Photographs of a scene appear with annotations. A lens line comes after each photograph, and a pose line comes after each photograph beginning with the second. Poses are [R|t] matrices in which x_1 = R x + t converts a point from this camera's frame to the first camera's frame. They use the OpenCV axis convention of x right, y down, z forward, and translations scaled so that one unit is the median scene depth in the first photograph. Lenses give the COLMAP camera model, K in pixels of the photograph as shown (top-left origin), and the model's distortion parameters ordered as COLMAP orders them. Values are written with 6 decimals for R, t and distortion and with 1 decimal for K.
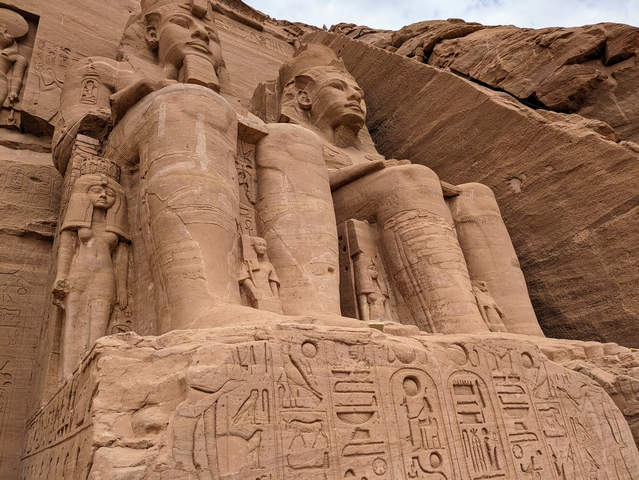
lens RADIAL K [[471.0, 0, 317.7], [0, 471.0, 209.4], [0, 0, 1]] dist [0.046211, -0.009440]
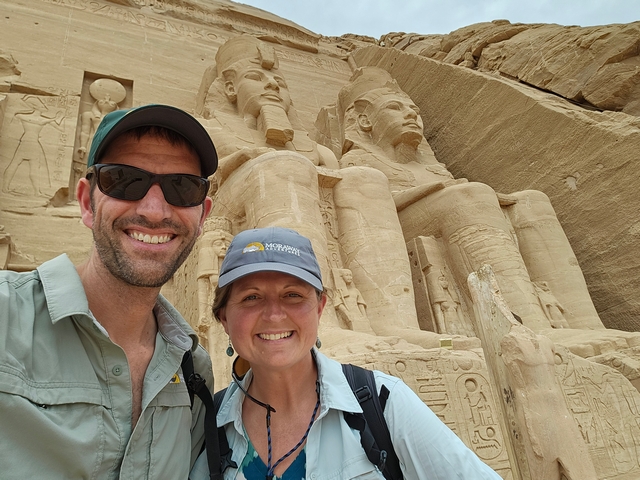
lens RADIAL K [[486.1, 0, 339.2], [0, 486.1, 188.8], [0, 0, 1]] dist [0.005020, -0.008602]
pose [[0.991078, -0.100151, -0.087943, -0.005384], [0.097649, 0.994696, -0.032314, -0.073213], [0.090713, 0.023438, 0.995601, -0.180654]]
